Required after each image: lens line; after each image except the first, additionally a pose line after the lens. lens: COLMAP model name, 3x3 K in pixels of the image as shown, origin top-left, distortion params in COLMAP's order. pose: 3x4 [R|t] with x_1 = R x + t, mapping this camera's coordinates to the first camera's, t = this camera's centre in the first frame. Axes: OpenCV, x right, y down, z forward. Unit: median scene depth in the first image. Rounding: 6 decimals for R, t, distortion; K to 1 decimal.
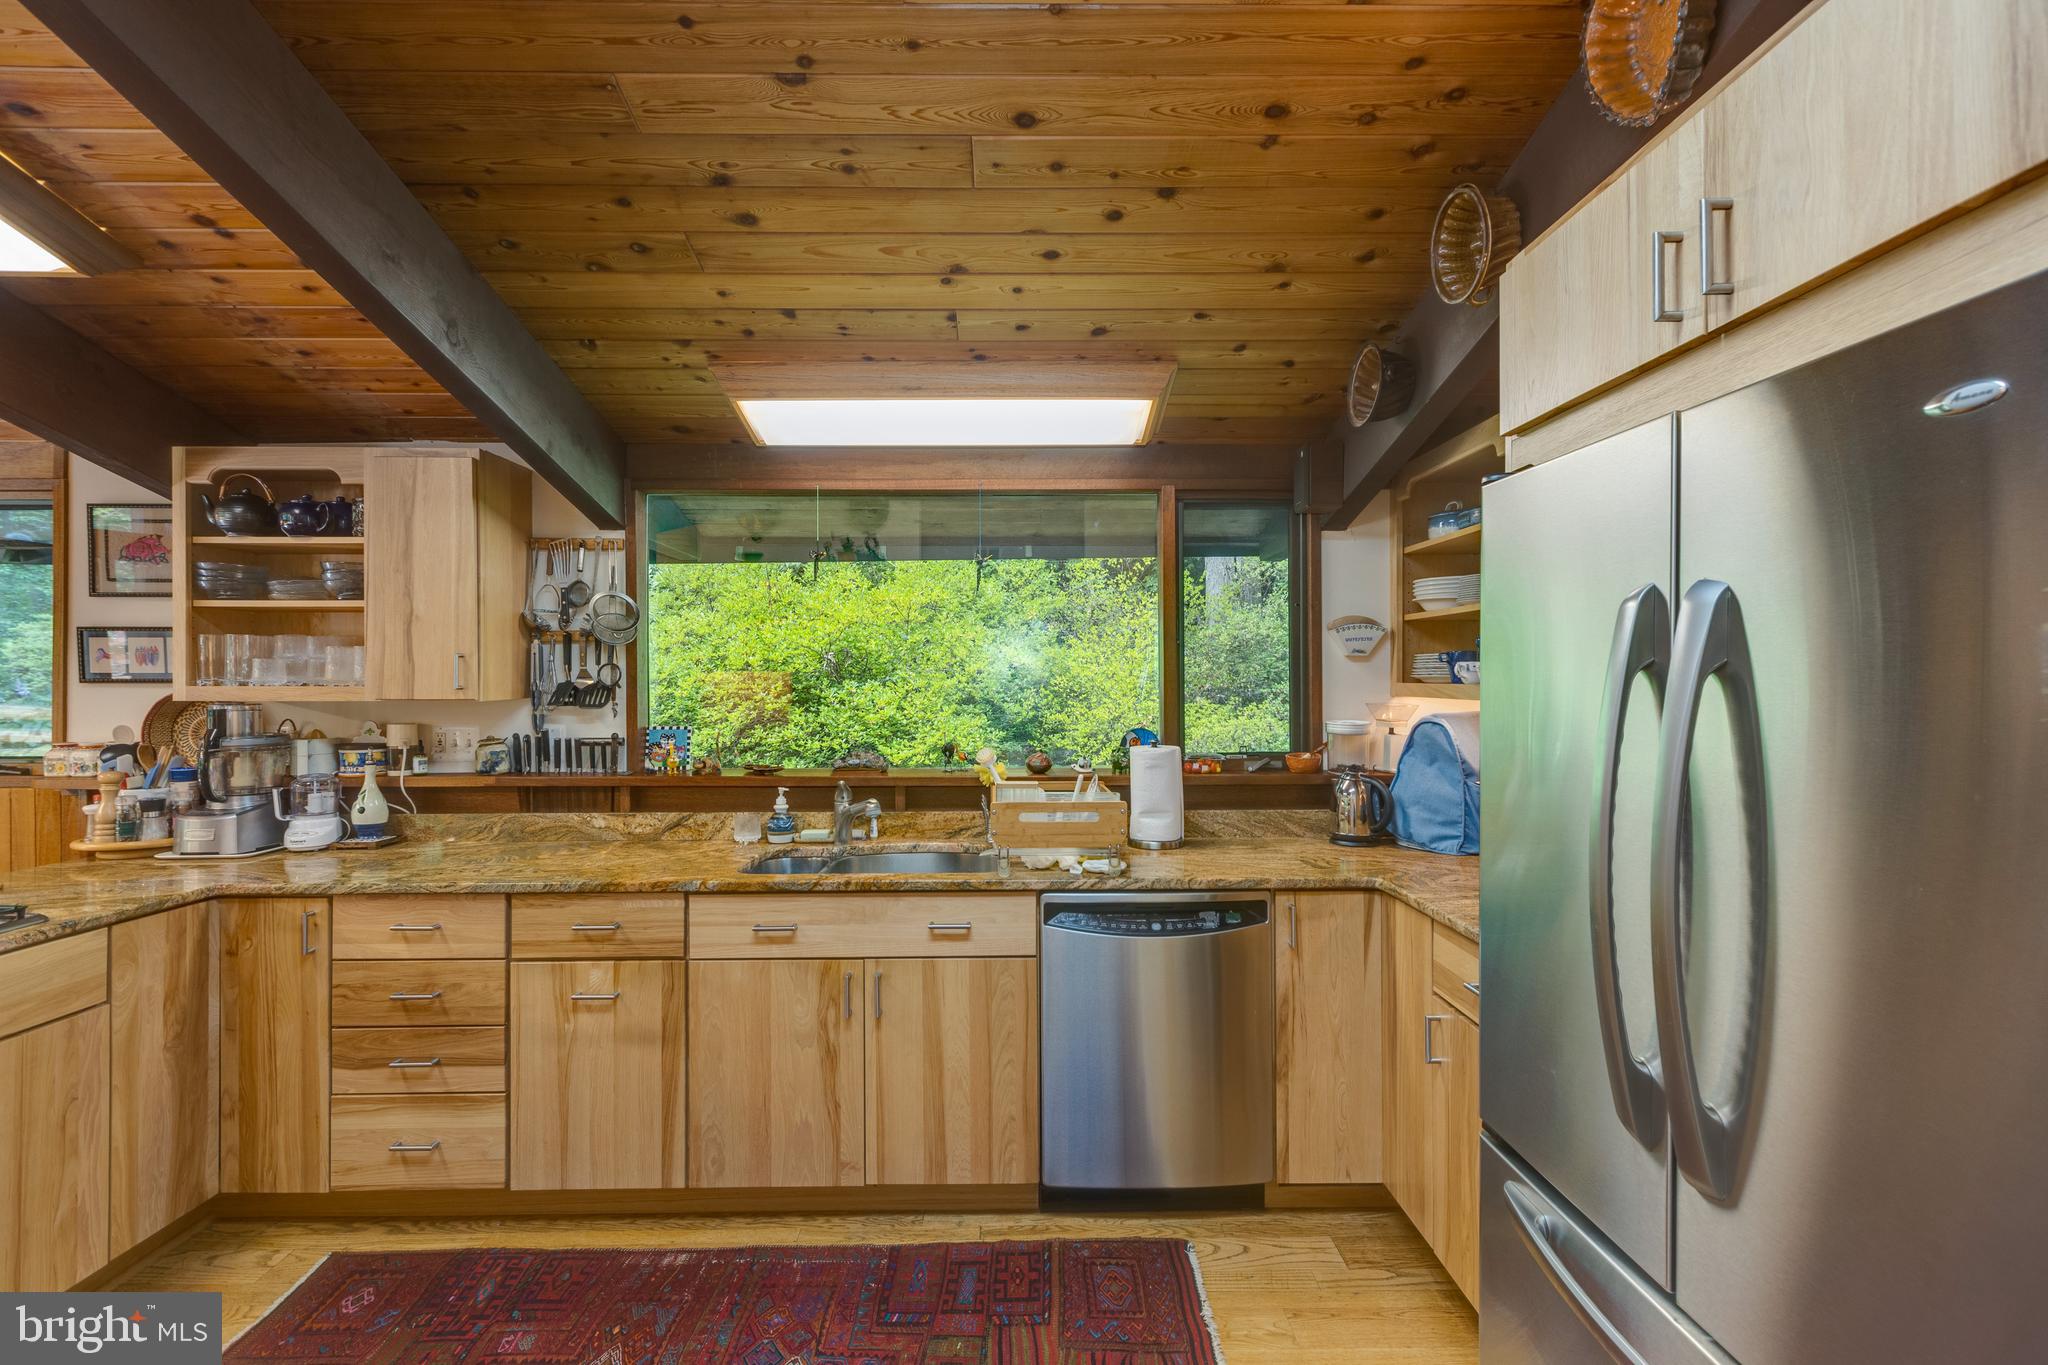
lens RADIAL K [[904.4, 0, 1027.7], [0, 904.4, 682.0], [0, 0, 1]] dist [-0.000690, -0.000182]
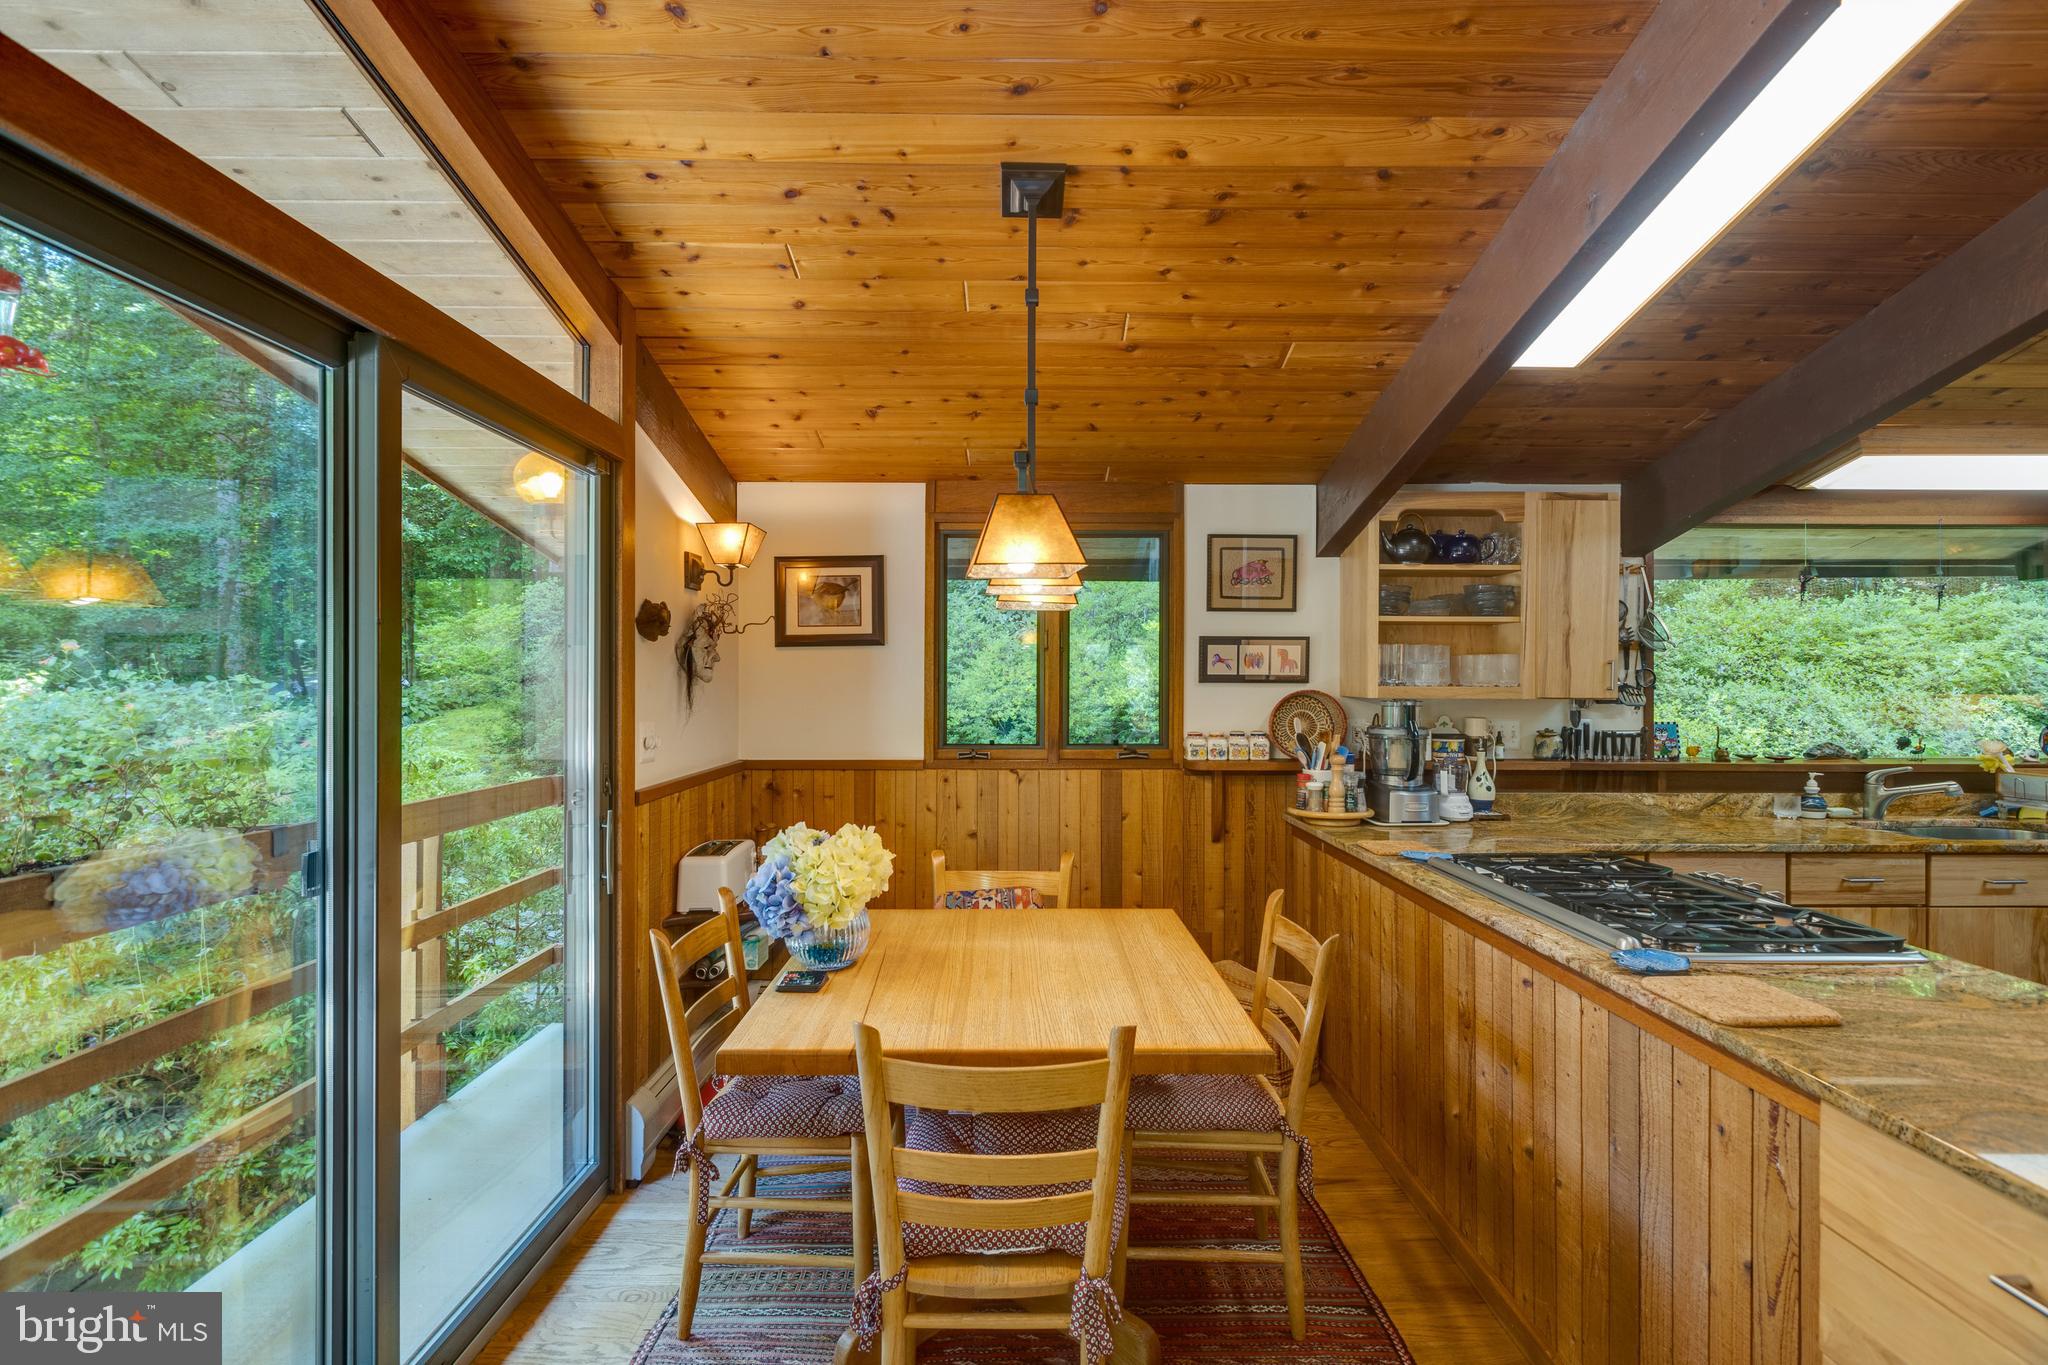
lens RADIAL K [[904.4, 0, 1027.7], [0, 904.4, 682.0], [0, 0, 1]] dist [-0.000690, -0.000182]
pose [[0.999910, 0.005466, -0.012218, -1.493966], [-0.005475, 0.999985, -0.000740, 0.002976], [0.012214, 0.000807, 0.999925, -0.248209]]
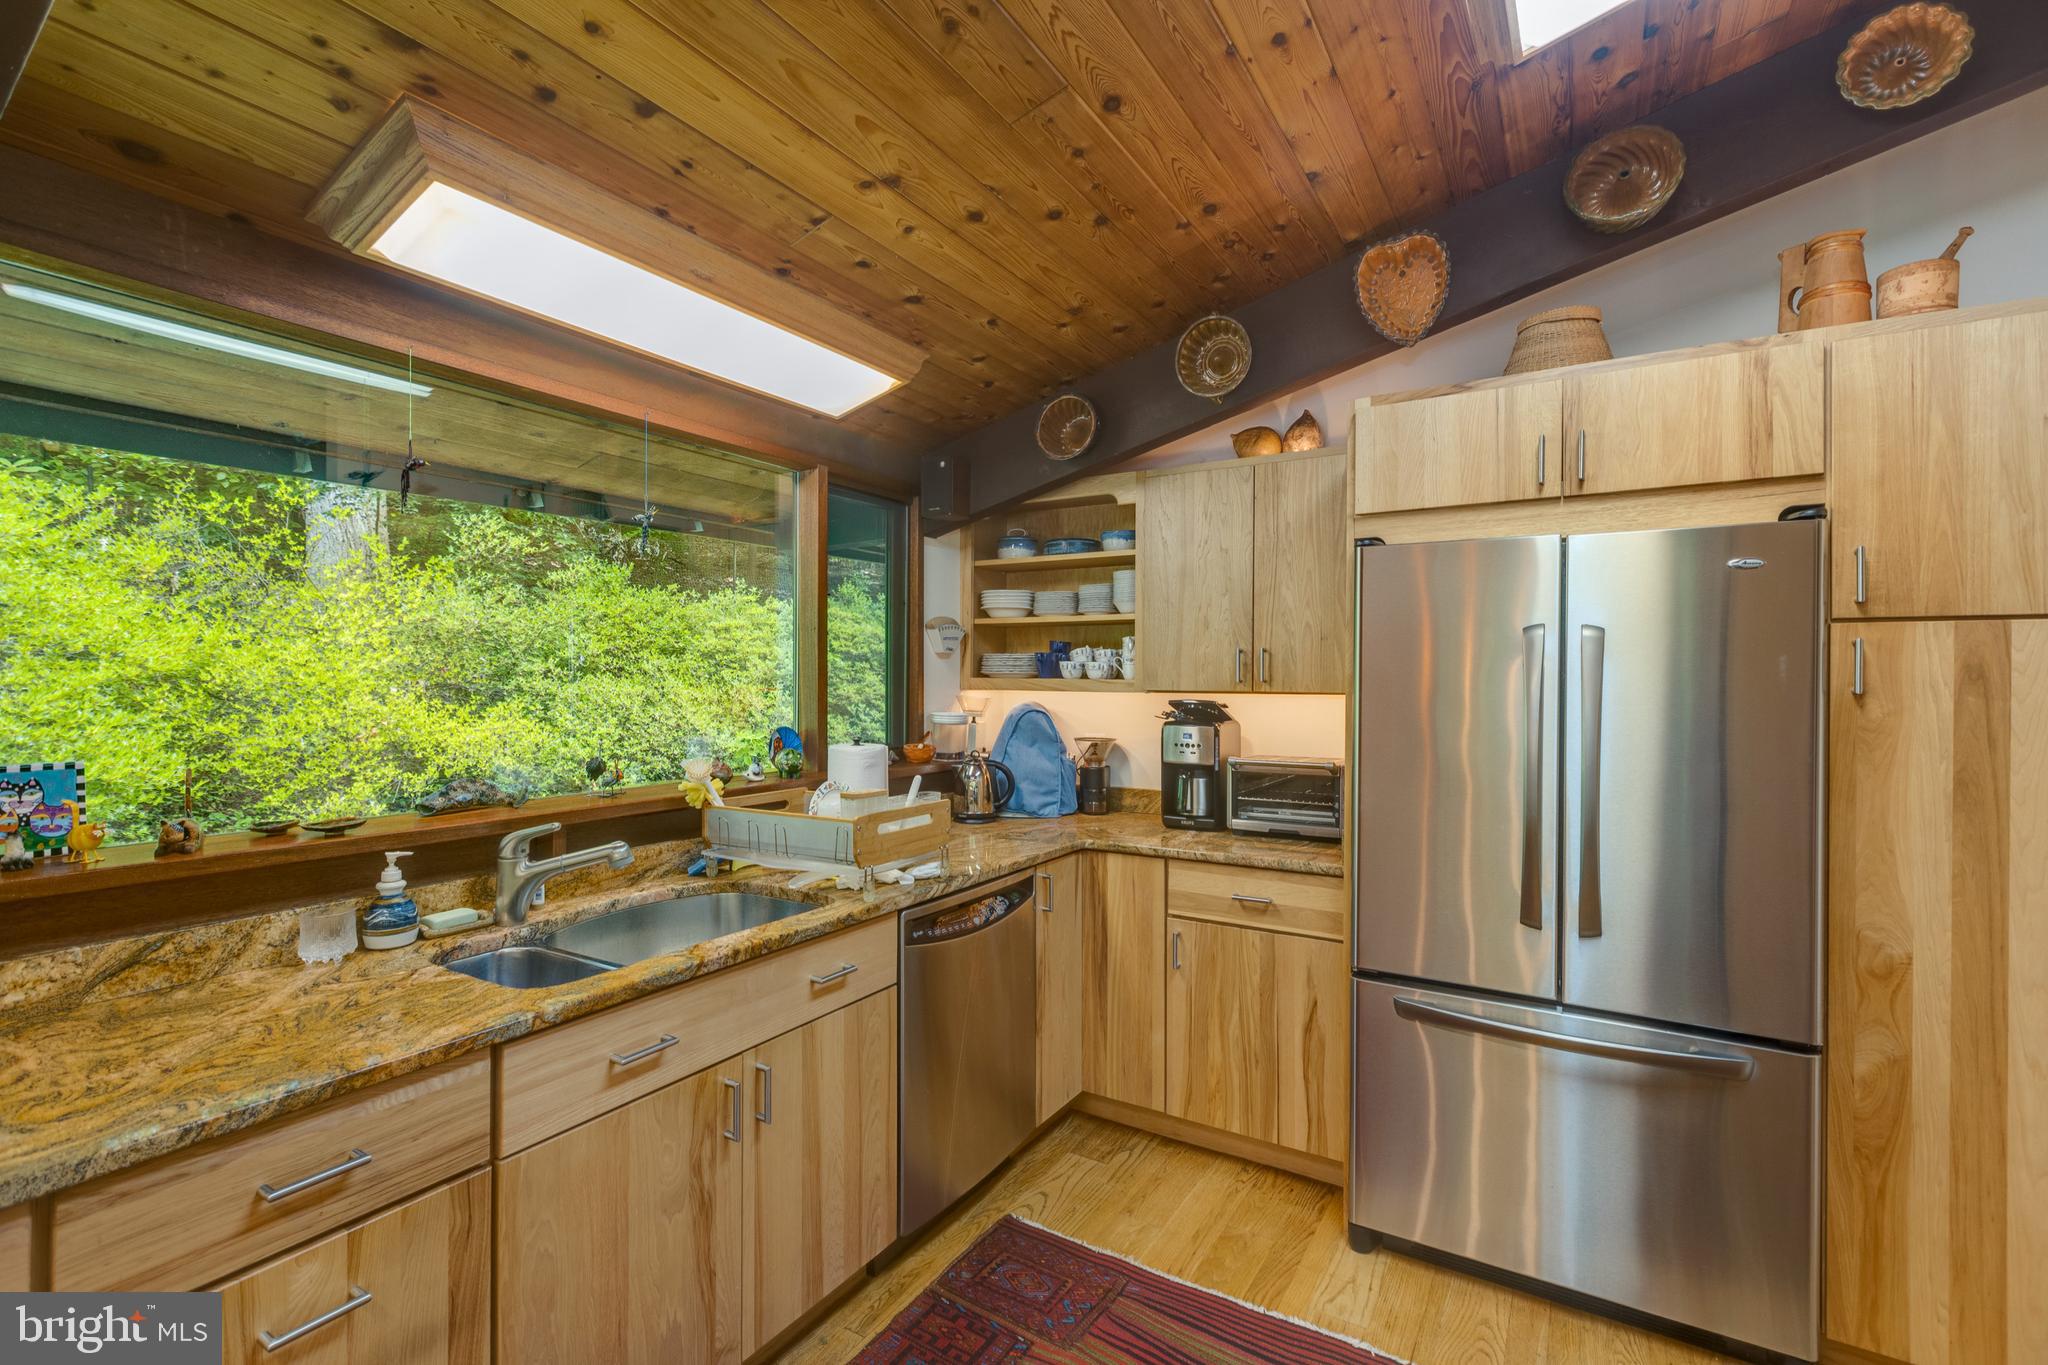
lens RADIAL K [[904.4, 0, 1027.7], [0, 904.4, 682.0], [0, 0, 1]] dist [-0.000690, -0.000182]
pose [[0.534519, 0.001458, 0.845155, -0.627198], [-0.001847, 0.999998, -0.000557, 0.007186], [-0.845154, -0.001264, 0.534521, 0.389234]]
